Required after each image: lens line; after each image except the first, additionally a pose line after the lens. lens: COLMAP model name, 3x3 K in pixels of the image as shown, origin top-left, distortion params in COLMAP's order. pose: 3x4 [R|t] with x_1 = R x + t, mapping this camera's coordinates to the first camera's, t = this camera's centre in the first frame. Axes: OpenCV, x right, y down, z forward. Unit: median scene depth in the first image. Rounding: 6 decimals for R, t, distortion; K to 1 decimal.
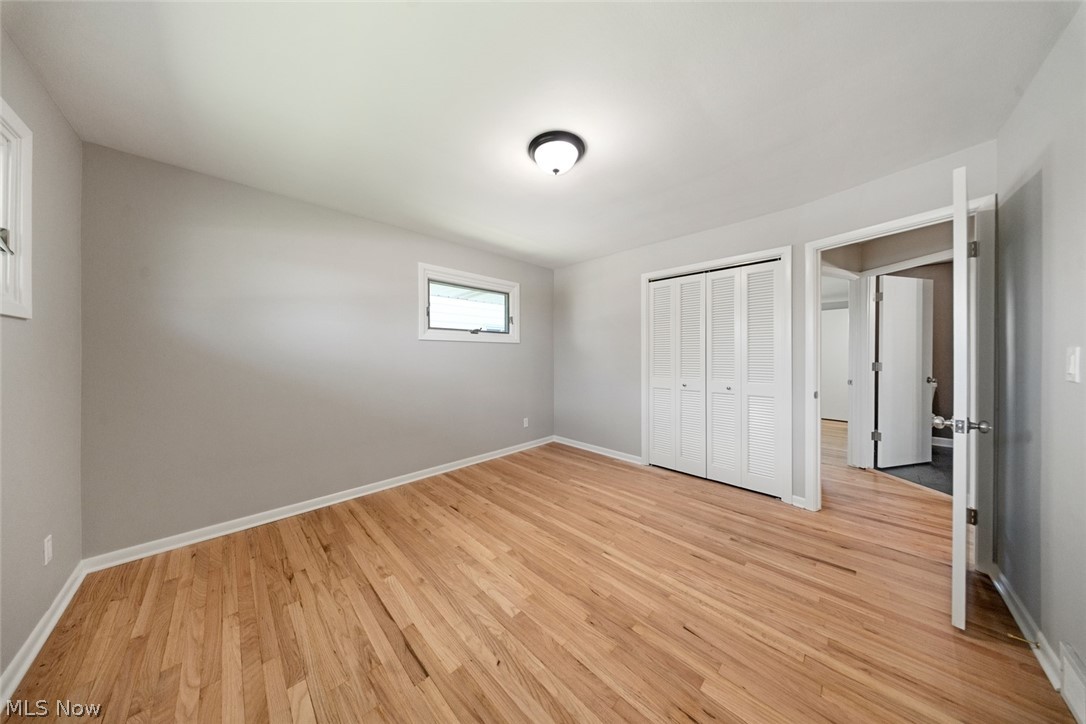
lens RADIAL K [[327.0, 0, 545.1], [0, 327.0, 356.2], [0, 0, 1]] dist [0.000251, -0.000047]
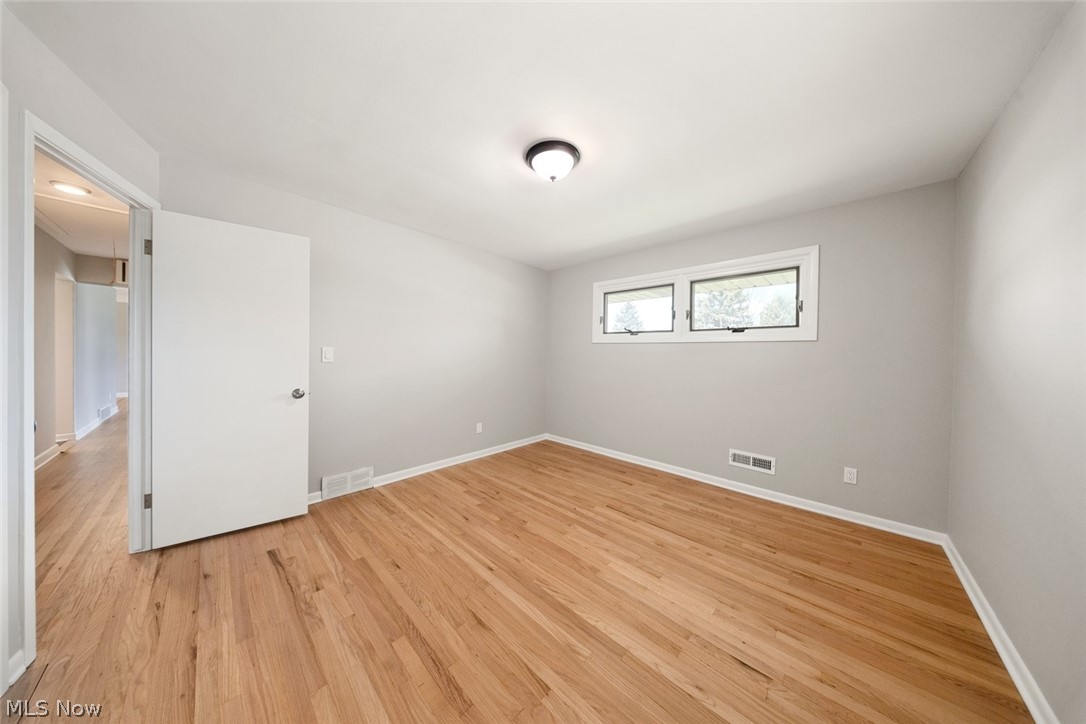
lens RADIAL K [[312.3, 0, 548.5], [0, 312.3, 354.2], [0, 0, 1]] dist [-0.000195, -0.000035]
pose [[-0.999104, -0.015958, -0.039211, 0.066580], [-0.016342, 0.999821, 0.009504, -0.012845], [0.039052, 0.010136, -0.999186, 1.759247]]
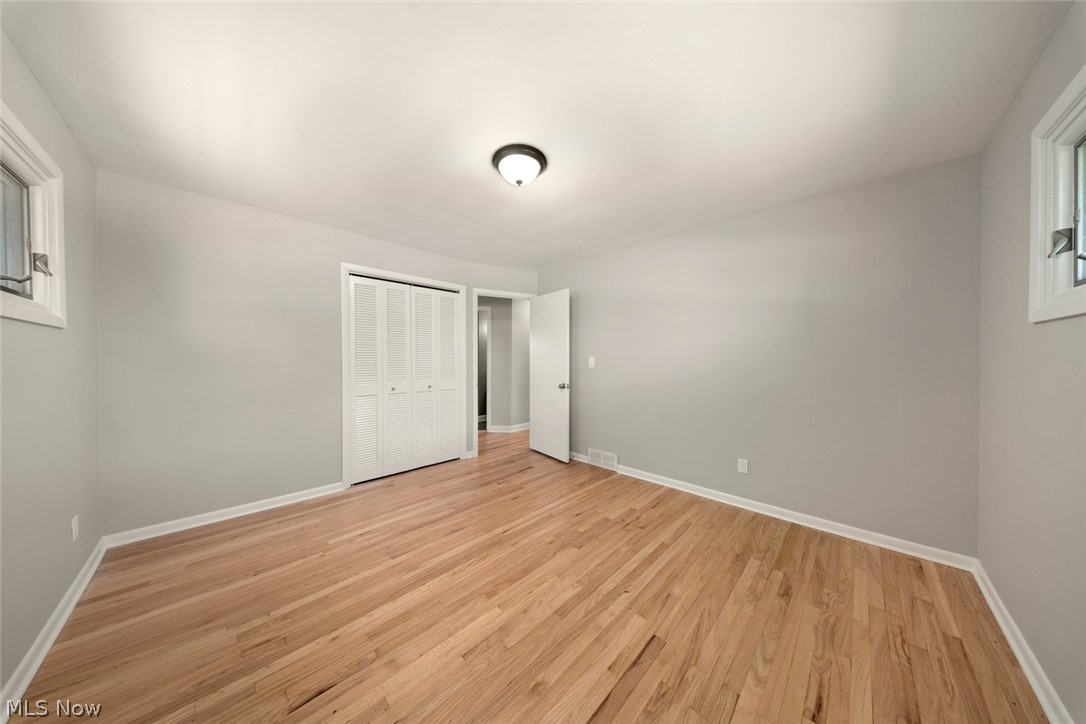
lens RADIAL K [[319.2, 0, 539.0], [0, 319.2, 364.1], [0, 0, 1]] dist [-0.000779, -0.000116]
pose [[-0.009897, -0.017231, 0.999803, -0.863308], [0.004209, 0.999842, 0.017273, -0.005718], [-0.999942, 0.004379, -0.009823, 0.830628]]
